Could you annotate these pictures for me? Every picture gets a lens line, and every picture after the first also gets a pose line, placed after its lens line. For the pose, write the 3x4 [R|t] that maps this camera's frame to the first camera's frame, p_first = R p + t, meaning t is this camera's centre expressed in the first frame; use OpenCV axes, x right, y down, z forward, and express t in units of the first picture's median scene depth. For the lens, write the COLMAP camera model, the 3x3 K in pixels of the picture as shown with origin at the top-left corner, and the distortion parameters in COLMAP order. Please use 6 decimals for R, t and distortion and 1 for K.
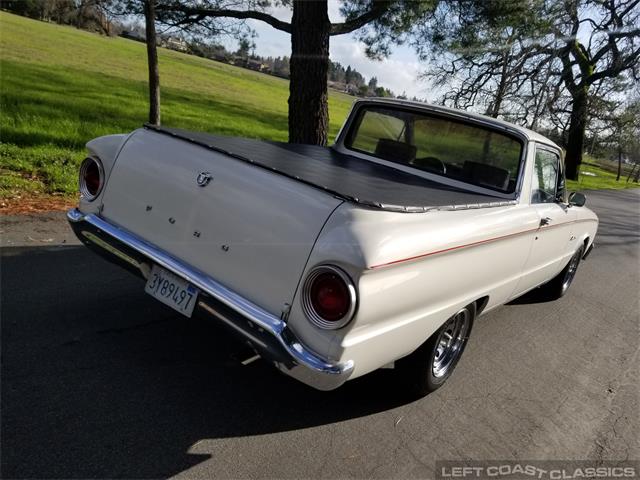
lens RADIAL K [[534.9, 0, 321.6], [0, 534.9, 244.3], [0, 0, 1]] dist [-0.009866, -0.003600]
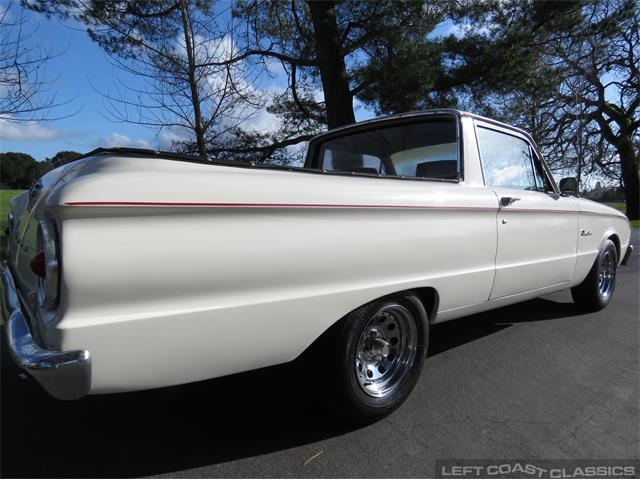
lens RADIAL K [[417.9, 0, 318.4], [0, 417.9, 240.5], [0, 0, 1]] dist [-0.009092, 0.001371]
pose [[0.952938, -0.186904, -0.238695, 0.068493], [0.131111, 0.963985, -0.231393, 0.033150], [0.273347, 0.189208, 0.943123, 0.073871]]
